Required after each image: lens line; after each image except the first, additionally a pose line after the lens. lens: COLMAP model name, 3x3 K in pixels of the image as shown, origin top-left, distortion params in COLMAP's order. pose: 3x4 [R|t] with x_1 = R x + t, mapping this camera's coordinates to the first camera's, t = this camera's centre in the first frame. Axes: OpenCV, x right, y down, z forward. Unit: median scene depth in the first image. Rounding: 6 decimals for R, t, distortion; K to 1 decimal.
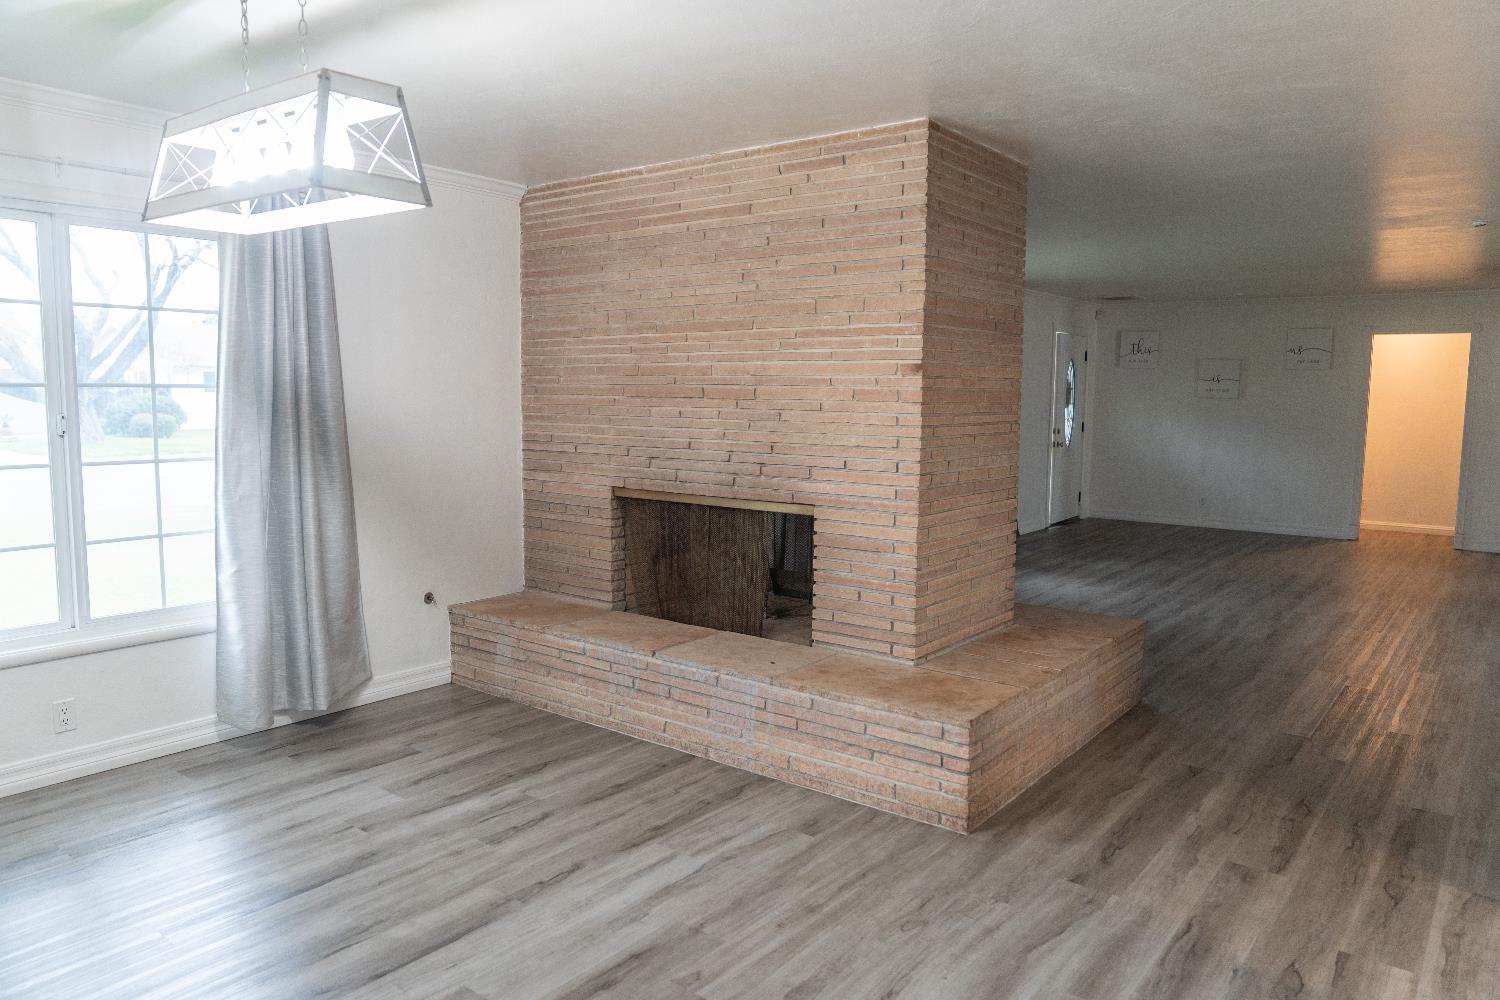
lens RADIAL K [[1024.4, 0, 744.1], [0, 1024.4, 493.6], [0, 0, 1]] dist [-0.032331, 0.001392]
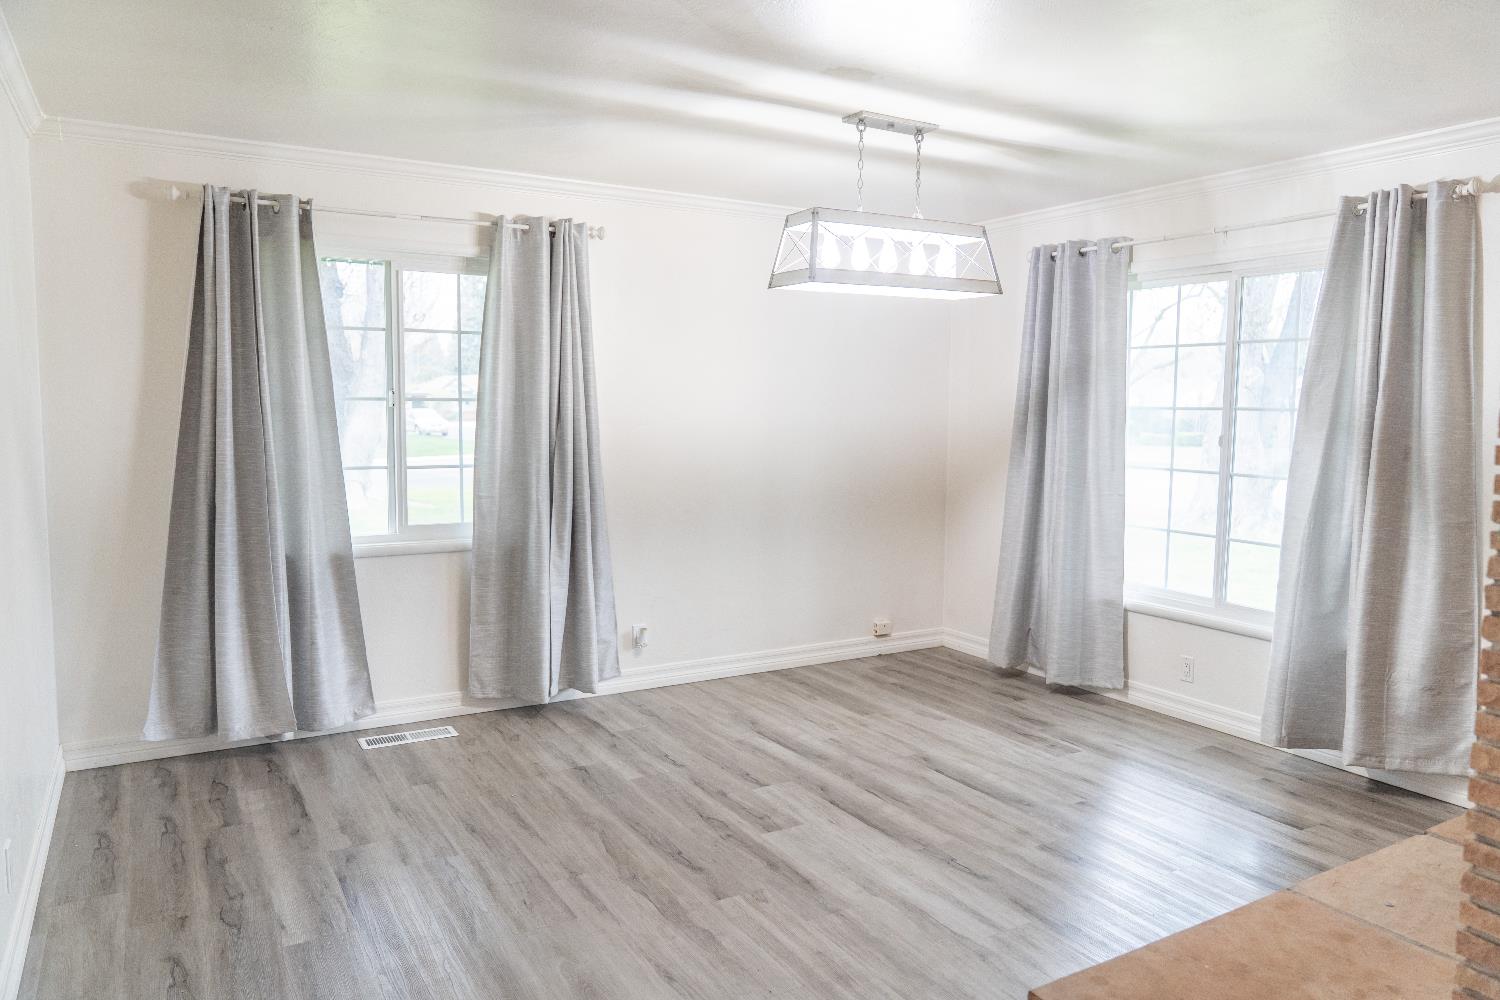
lens RADIAL K [[1024.4, 0, 744.1], [0, 1024.4, 493.6], [0, 0, 1]] dist [-0.032331, 0.001392]
pose [[-0.374914, 0.068123, -0.924553, 0.784065], [-0.105711, 0.987650, 0.115639, -0.096208], [0.921013, 0.141090, -0.363083, 1.030607]]
